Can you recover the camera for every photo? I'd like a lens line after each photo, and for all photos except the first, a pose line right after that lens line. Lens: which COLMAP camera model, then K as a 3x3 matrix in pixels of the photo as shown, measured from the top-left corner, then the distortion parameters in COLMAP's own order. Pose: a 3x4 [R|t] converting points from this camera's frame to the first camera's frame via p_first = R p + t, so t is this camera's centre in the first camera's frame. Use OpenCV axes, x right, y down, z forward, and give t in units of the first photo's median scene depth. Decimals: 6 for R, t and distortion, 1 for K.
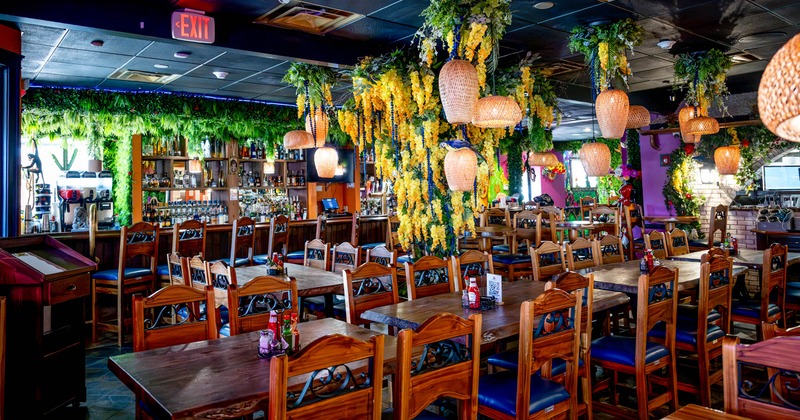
lens RADIAL K [[562.6, 0, 400.8], [0, 562.6, 211.2], [0, 0, 1]] dist [0.005267, -0.000800]
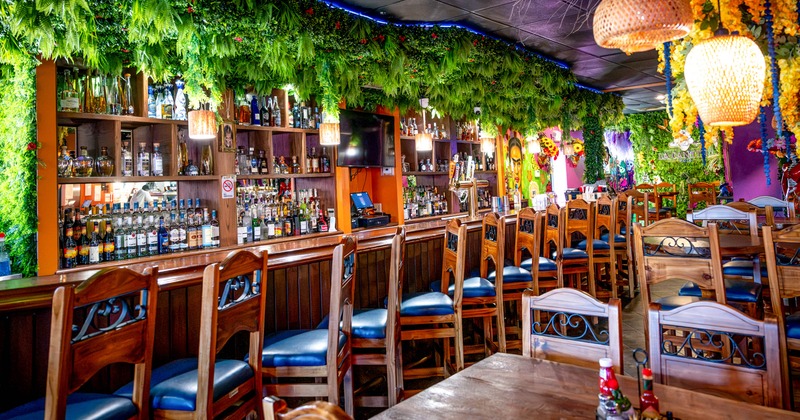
lens RADIAL K [[562.6, 0, 398.5], [0, 562.6, 186.4], [0, 0, 1]] dist [0.005267, -0.000800]
pose [[0.981236, -0.018302, 0.191942, -0.234167], [0.024389, 0.999270, -0.029395, -0.010800], [-0.191264, 0.033524, 0.980966, 0.415719]]
